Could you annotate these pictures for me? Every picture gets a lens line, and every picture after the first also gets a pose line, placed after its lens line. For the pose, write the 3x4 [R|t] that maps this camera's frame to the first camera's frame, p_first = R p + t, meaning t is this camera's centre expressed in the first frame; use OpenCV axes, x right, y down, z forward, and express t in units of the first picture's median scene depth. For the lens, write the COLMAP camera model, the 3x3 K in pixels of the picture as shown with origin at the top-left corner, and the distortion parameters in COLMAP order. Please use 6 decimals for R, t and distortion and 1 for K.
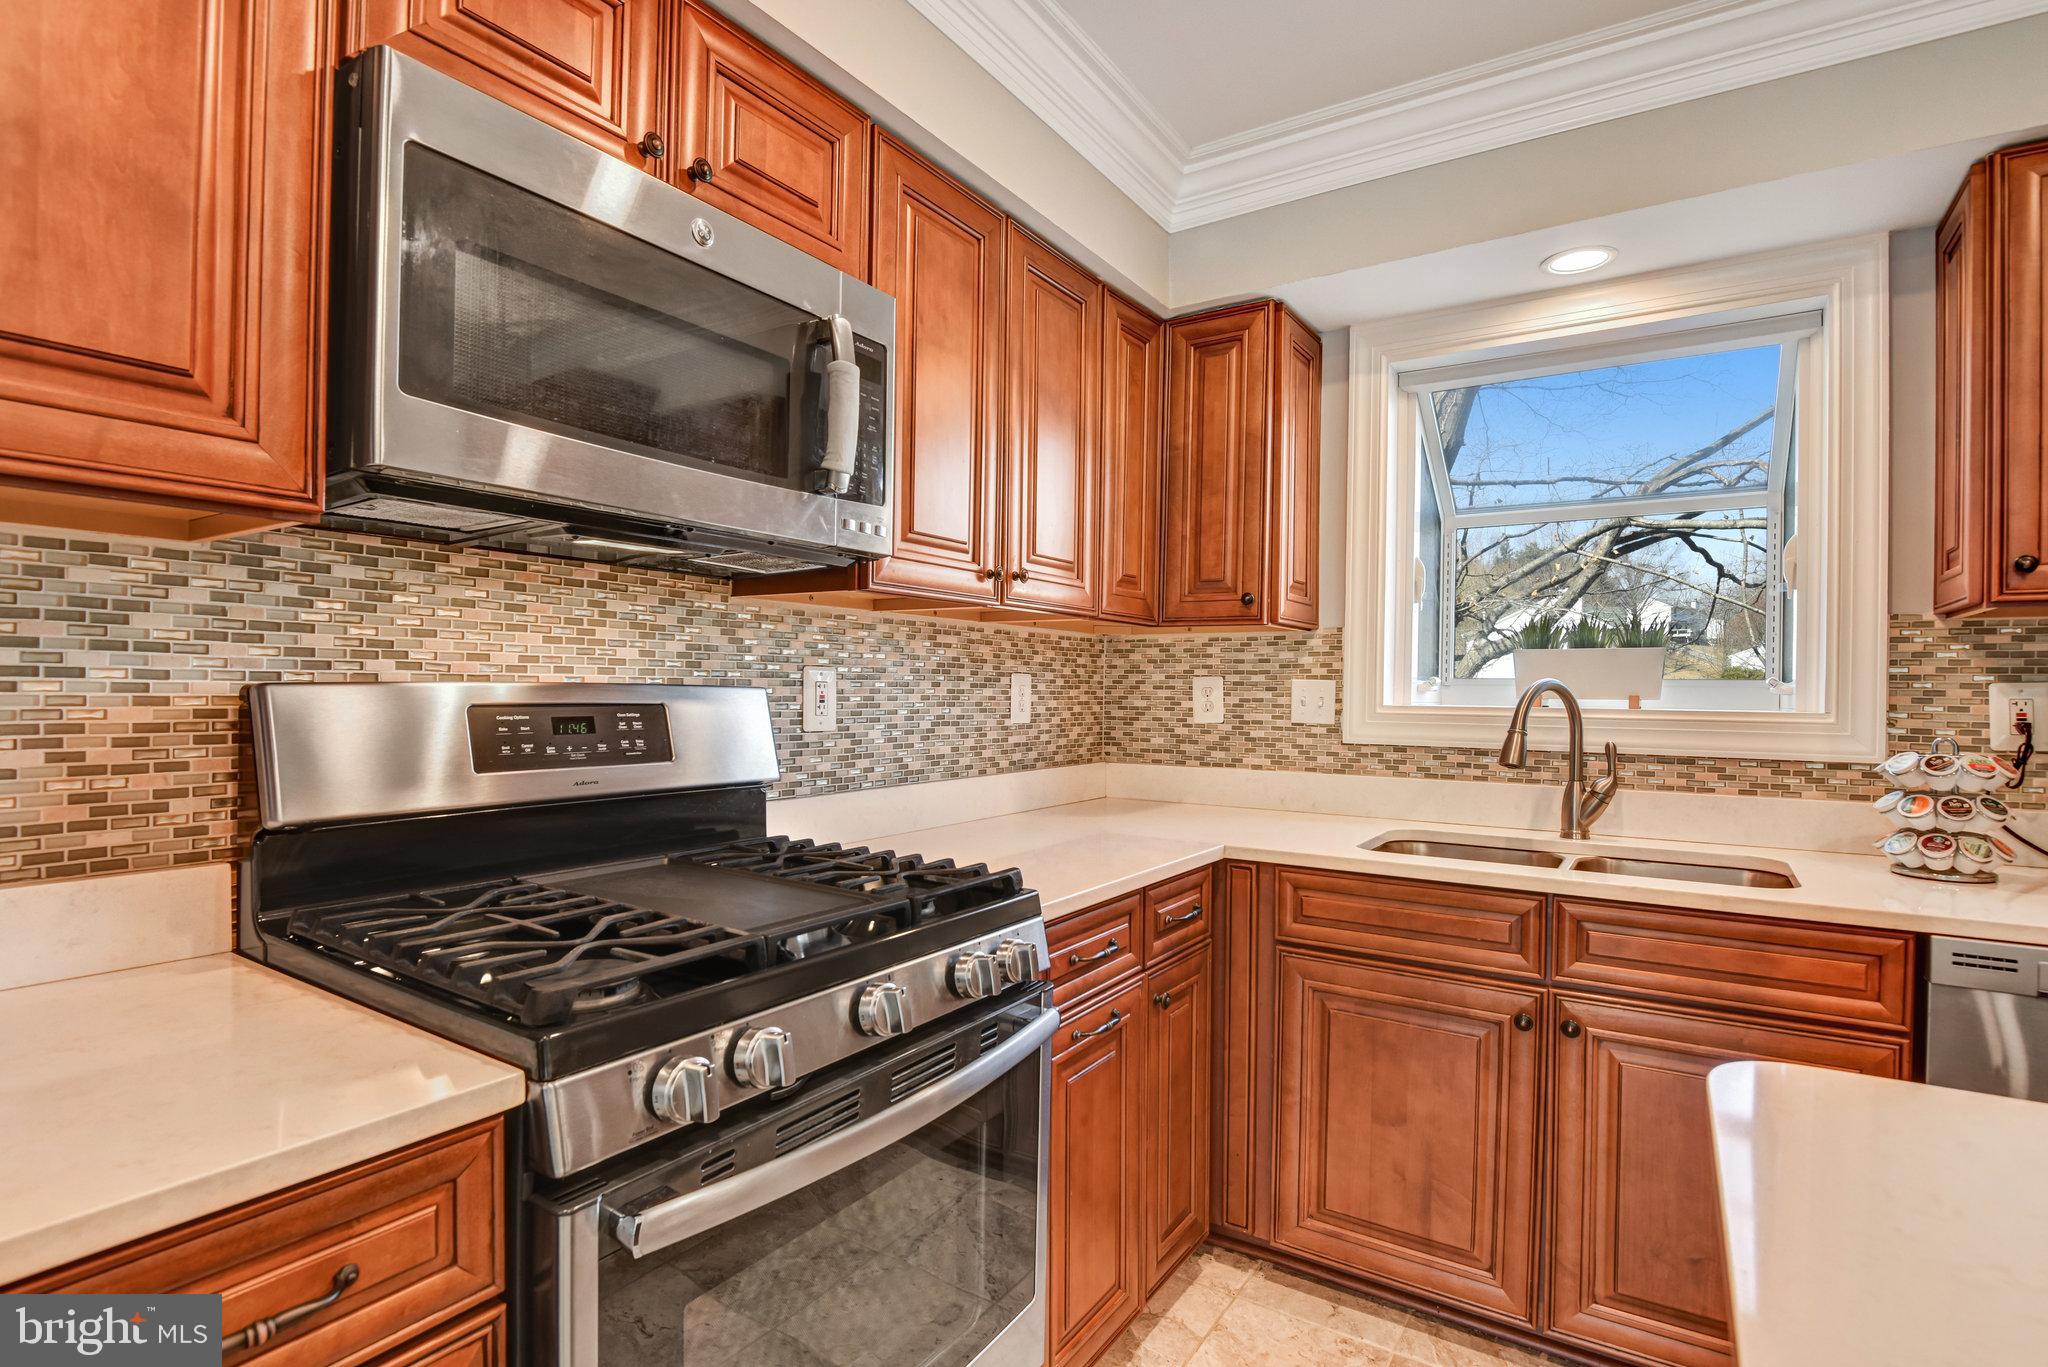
lens RADIAL K [[1004.6, 0, 1028.7], [0, 1004.6, 685.0], [0, 0, 1]] dist [-0.015313, -0.001596]
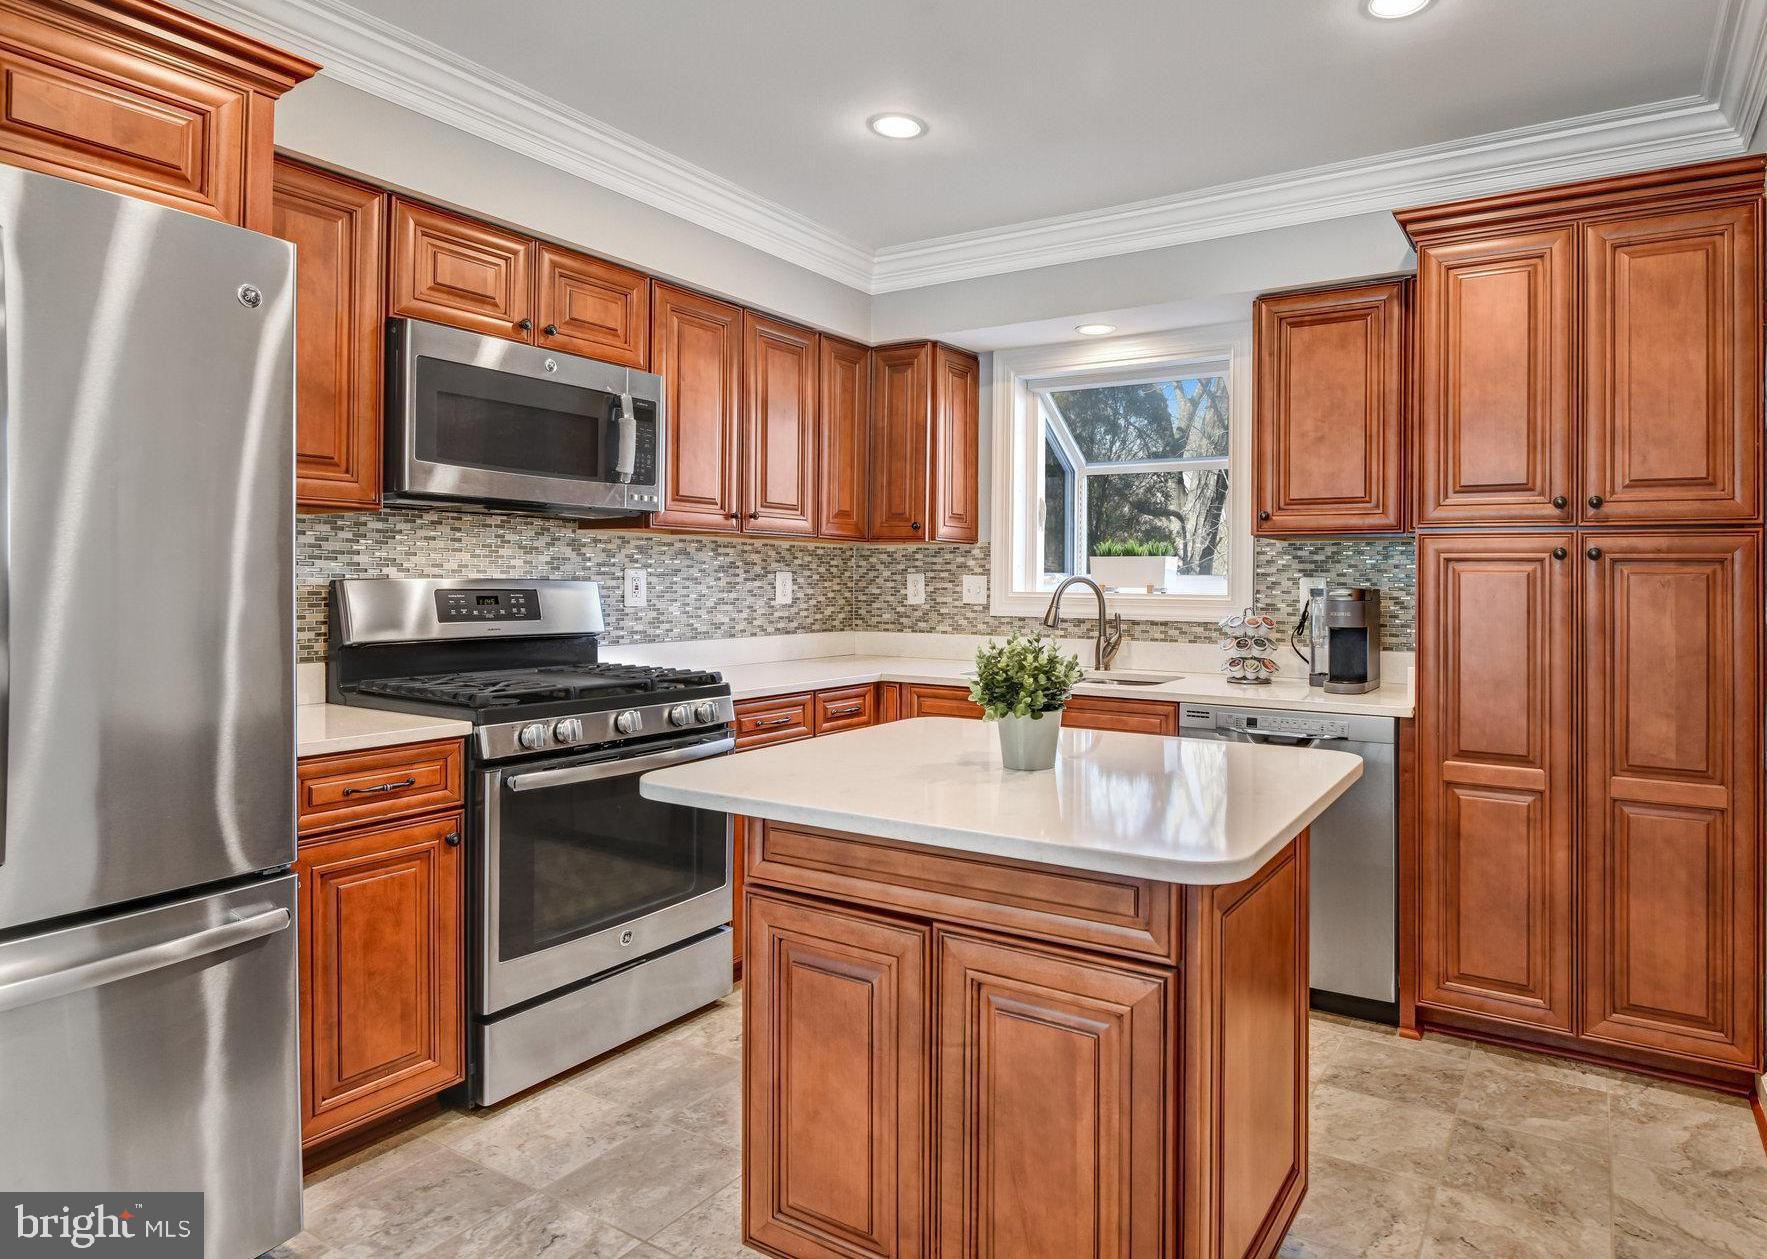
lens RADIAL K [[1017.1, 0, 1029.8], [0, 1017.1, 580.0], [0, 0, 1]] dist [-0.009671, -0.002900]
pose [[0.997268, -0.001084, 0.073866, 0.346542], [0.000931, 0.999997, 0.002104, -0.002103], [-0.073868, -0.002030, 0.997266, -0.800926]]
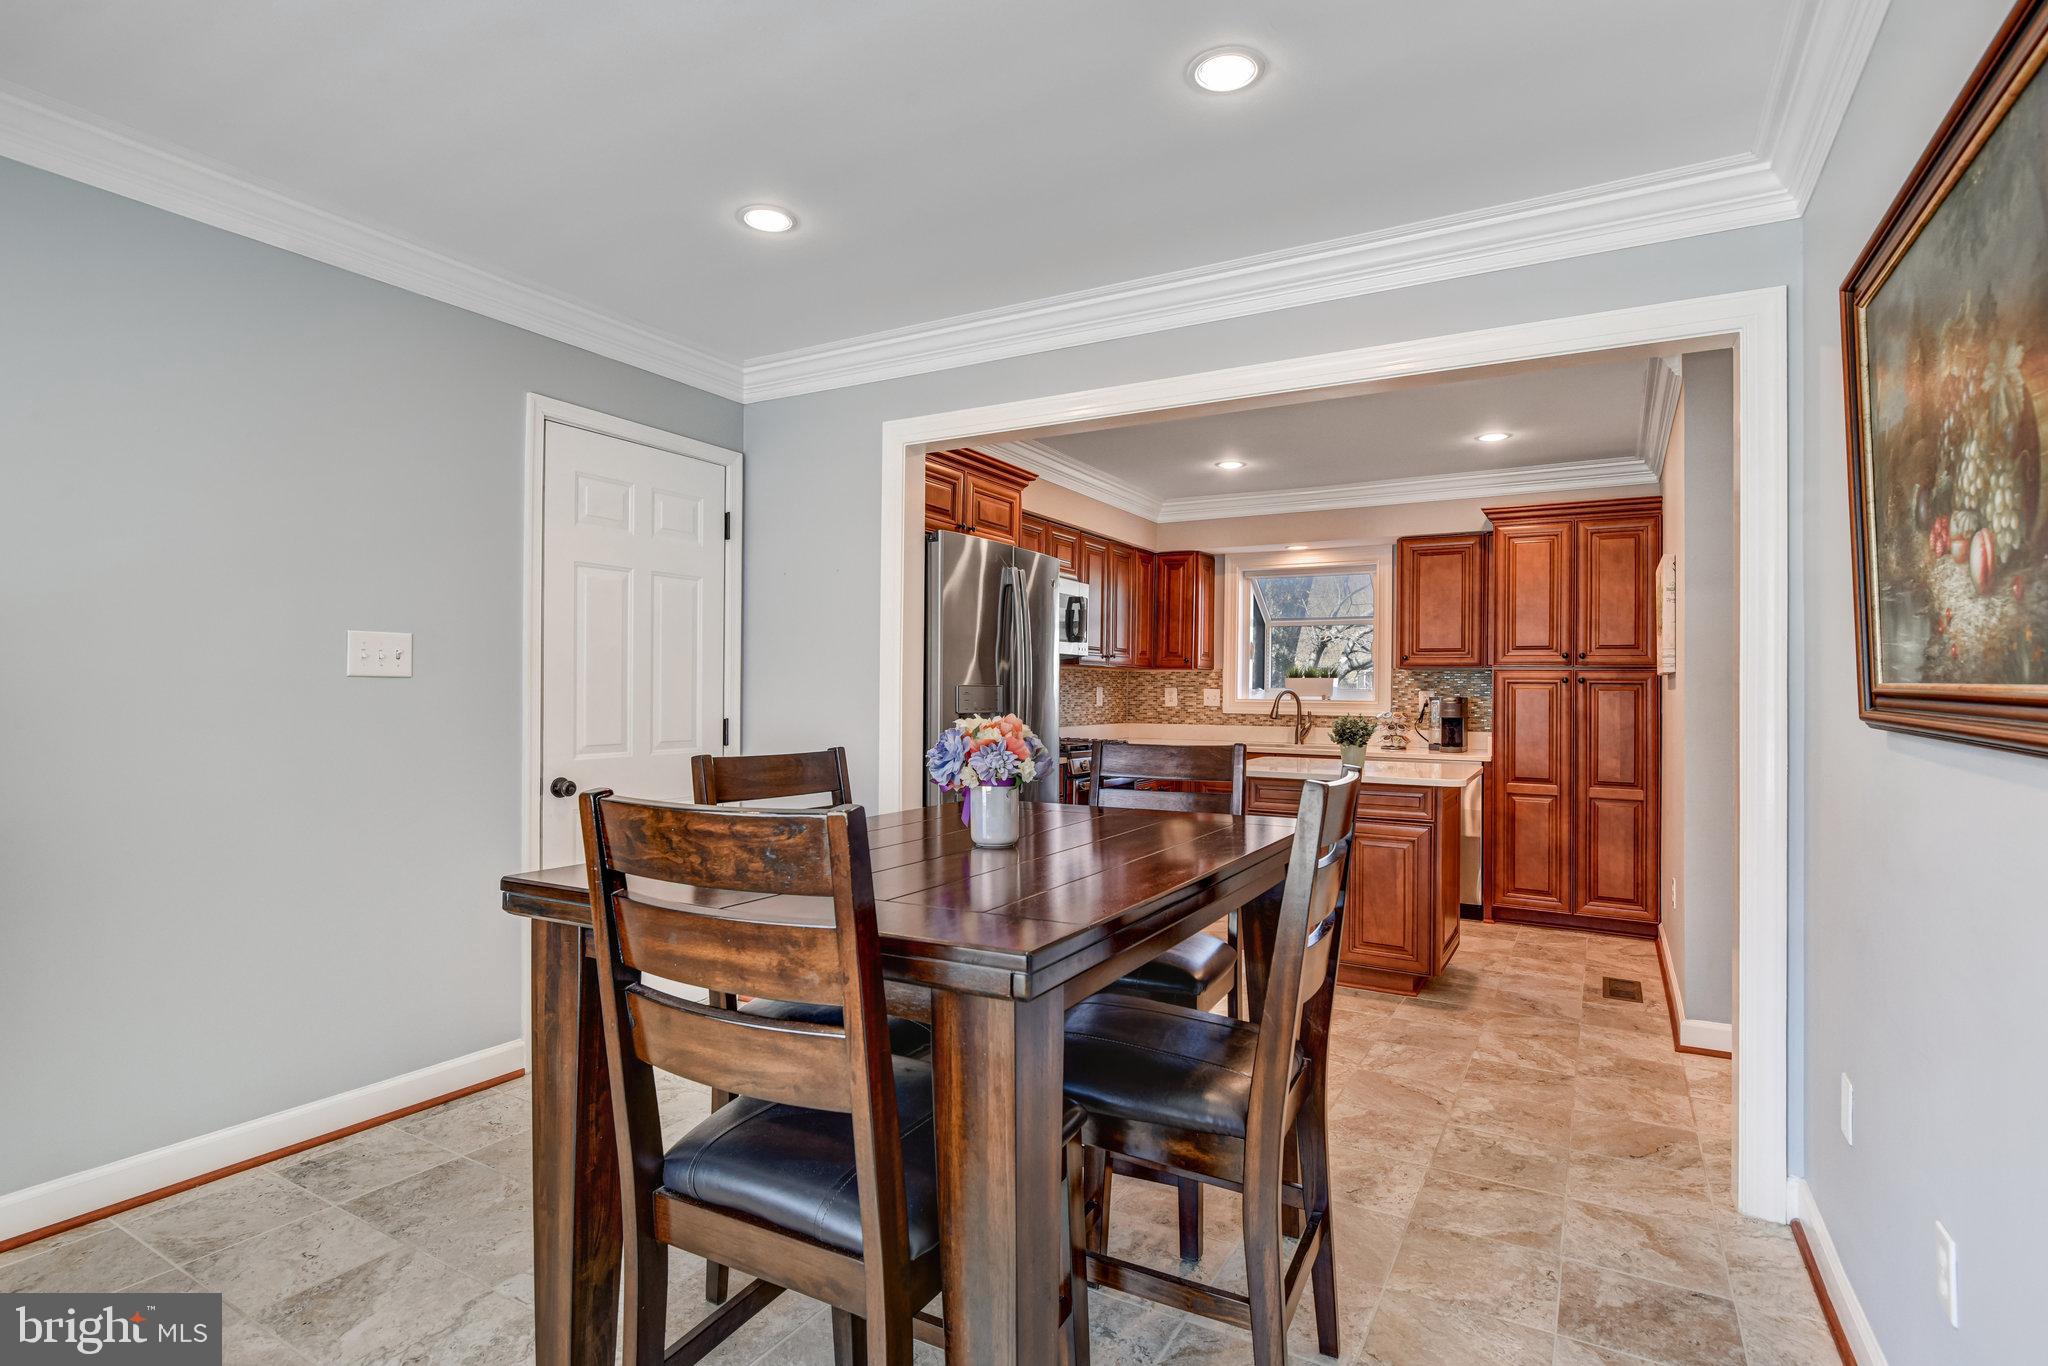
lens RADIAL K [[1004.6, 0, 1030.5], [0, 1004.6, 692.7], [0, 0, 1]] dist [-0.015313, -0.001596]
pose [[0.998375, -0.001039, 0.056979, -0.452045], [0.000645, 0.999976, 0.006939, -0.019445], [-0.056984, -0.006891, 0.998351, -2.131574]]
